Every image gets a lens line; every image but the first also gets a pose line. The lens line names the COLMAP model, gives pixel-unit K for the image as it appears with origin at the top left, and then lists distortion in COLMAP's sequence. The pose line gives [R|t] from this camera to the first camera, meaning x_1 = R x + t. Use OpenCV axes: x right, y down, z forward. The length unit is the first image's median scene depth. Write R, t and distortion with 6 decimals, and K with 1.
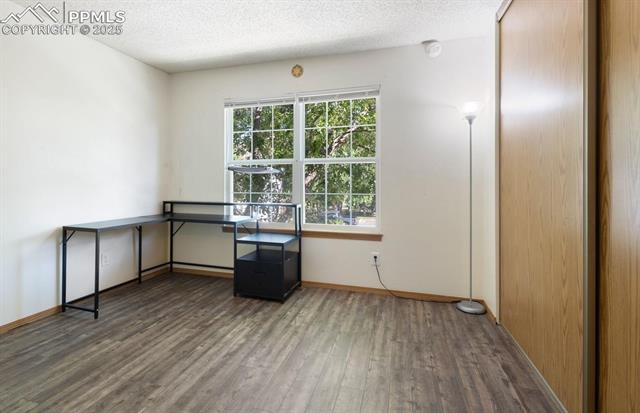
lens RADIAL K [[316.8, 0, 297.3], [0, 316.8, 184.7], [0, 0, 1]] dist [0.015023, -0.000413]
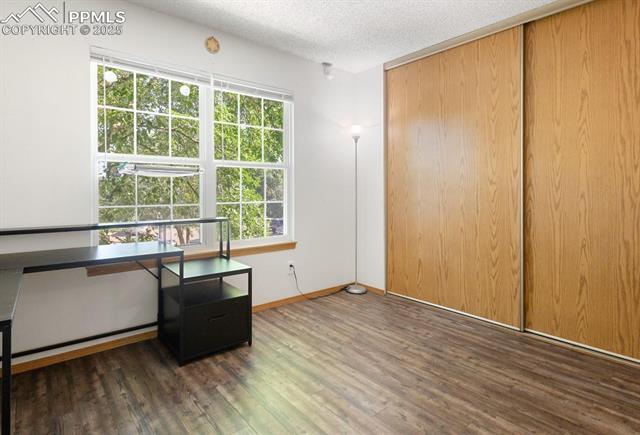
lens RADIAL K [[321.0, 0, 318.7], [0, 321.0, 192.5], [0, 0, 1]] dist [0.015831, 0.000191]
pose [[0.580573, -0.008728, 0.814162, -0.573109], [0.007960, 0.999956, 0.005044, -0.002986], [-0.814169, 0.003552, 0.580617, 0.393860]]
